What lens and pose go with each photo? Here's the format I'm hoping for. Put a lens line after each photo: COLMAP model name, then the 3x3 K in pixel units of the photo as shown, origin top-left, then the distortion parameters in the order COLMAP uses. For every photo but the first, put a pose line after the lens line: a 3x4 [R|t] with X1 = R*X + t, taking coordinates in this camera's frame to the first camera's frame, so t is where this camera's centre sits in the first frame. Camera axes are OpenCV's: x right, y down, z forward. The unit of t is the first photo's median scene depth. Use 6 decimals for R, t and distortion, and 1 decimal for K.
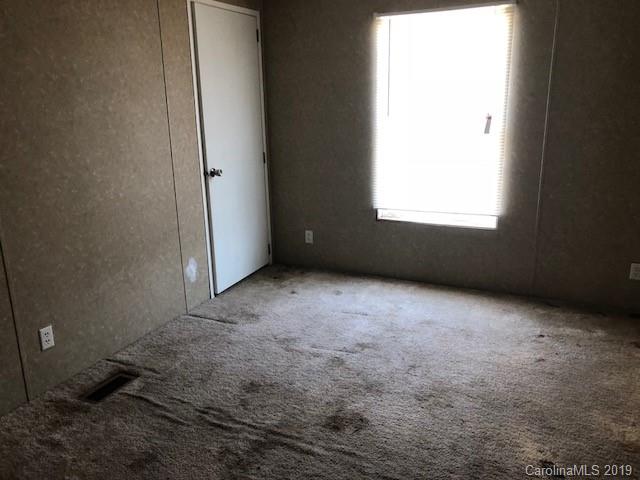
lens RADIAL K [[526.8, 0, 320.2], [0, 526.8, 239.4], [0, 0, 1]] dist [-0.006133, -0.010973]
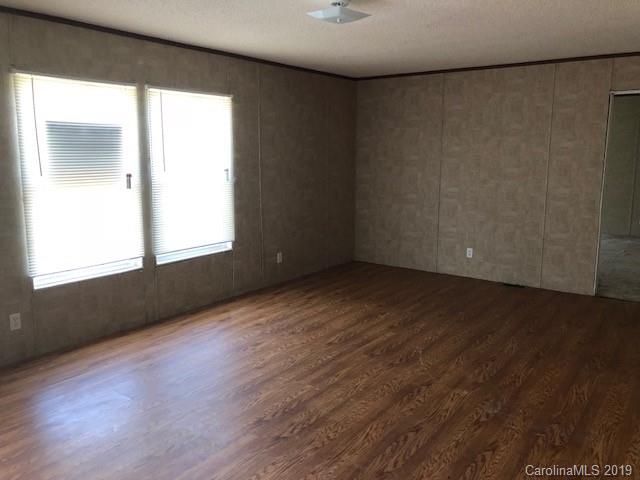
lens RADIAL K [[526.8, 0, 320.2], [0, 526.8, 239.4], [0, 0, 1]] dist [-0.006133, -0.010973]
pose [[0.148300, -0.129320, 0.980451, -0.798184], [0.256451, 0.962528, 0.088166, -0.085423], [-0.955113, 0.238363, 0.175907, 0.408280]]
